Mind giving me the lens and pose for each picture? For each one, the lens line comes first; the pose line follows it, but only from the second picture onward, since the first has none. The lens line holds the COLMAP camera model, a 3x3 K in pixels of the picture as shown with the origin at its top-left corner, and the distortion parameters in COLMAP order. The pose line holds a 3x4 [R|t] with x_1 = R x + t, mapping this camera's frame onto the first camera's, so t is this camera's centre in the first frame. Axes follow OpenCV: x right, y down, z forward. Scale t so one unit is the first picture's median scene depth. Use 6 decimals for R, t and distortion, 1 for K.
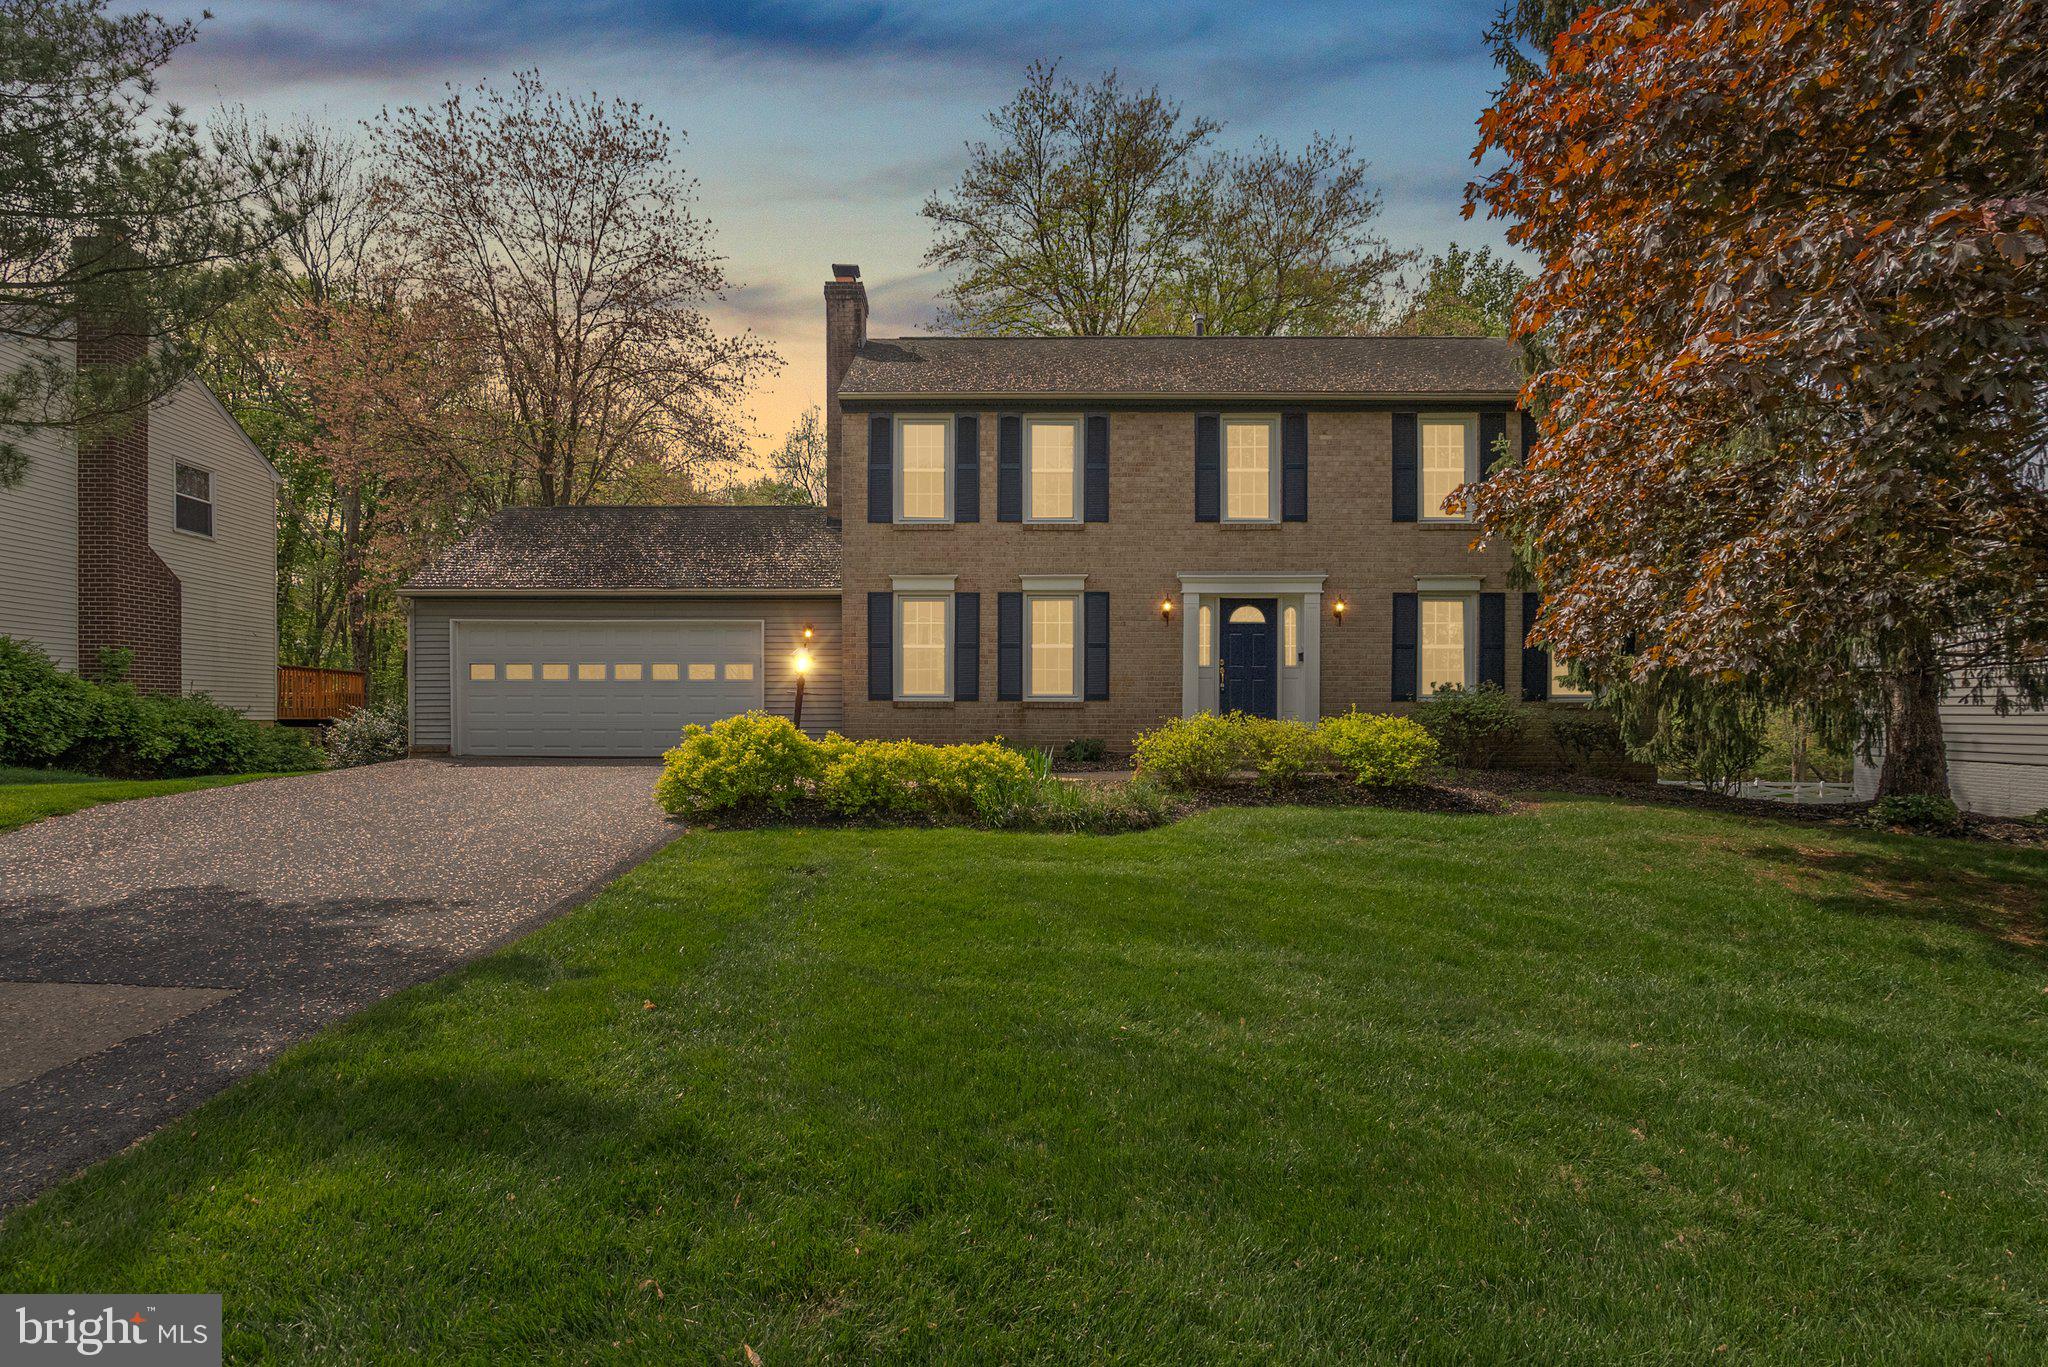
lens RADIAL K [[926.3, 0, 1016.9], [0, 926.3, 687.0], [0, 0, 1]] dist [-0.004285, -0.000620]
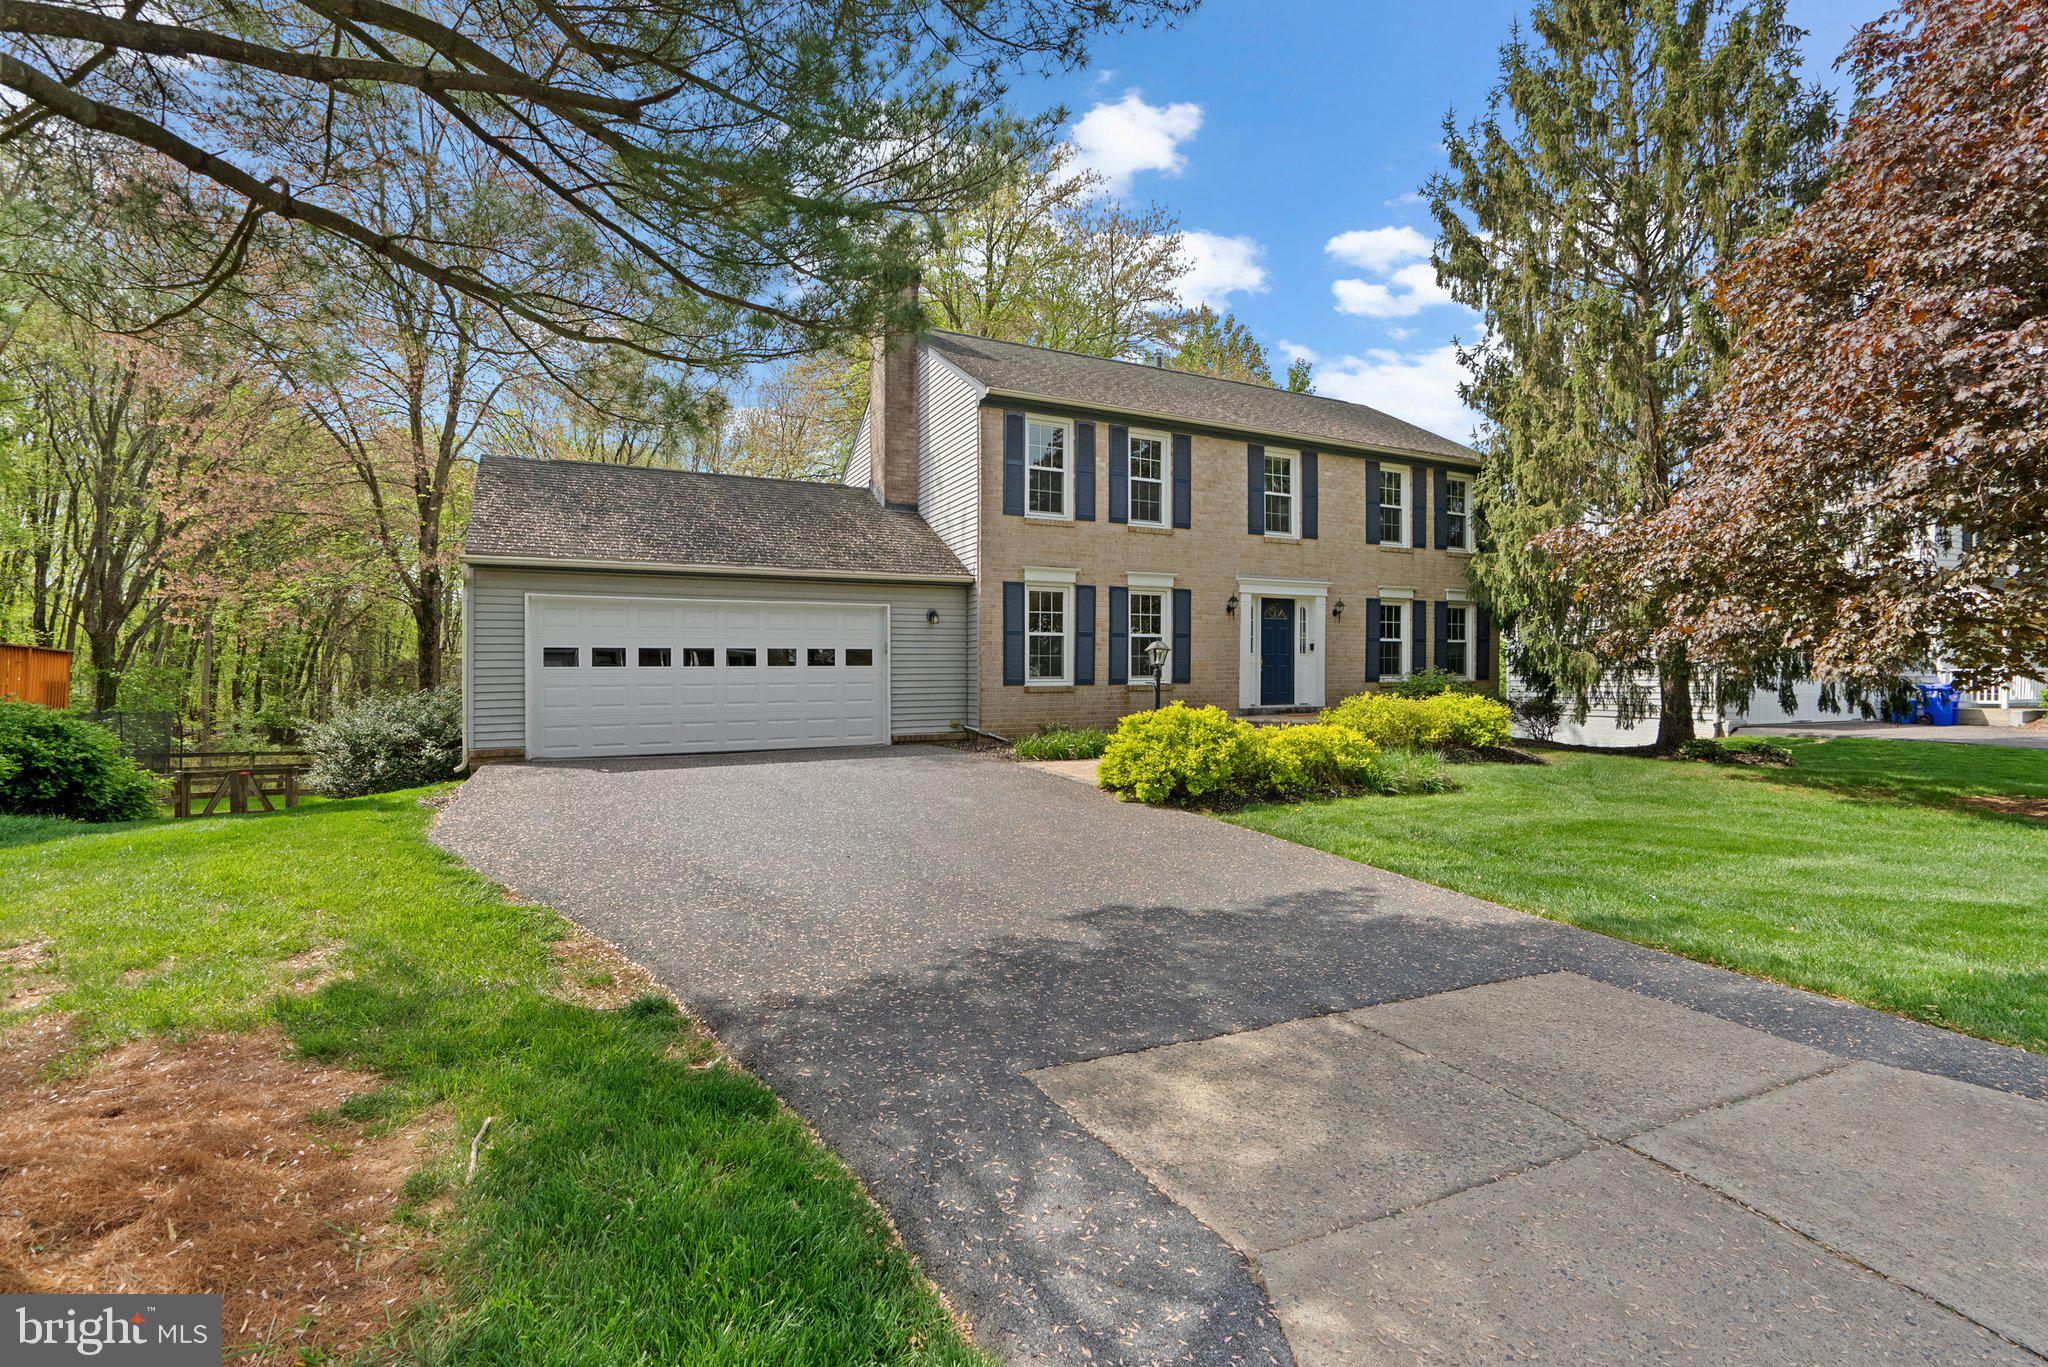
lens RADIAL K [[906.0, 0, 1023.5], [0, 906.0, 645.8], [0, 0, 1]] dist [-0.000842, 0.000015]
pose [[0.888101, 0.006200, 0.459607, -0.606689], [-0.003658, 0.999973, -0.006422, -0.023970], [-0.459634, 0.004023, 0.888099, 0.088968]]
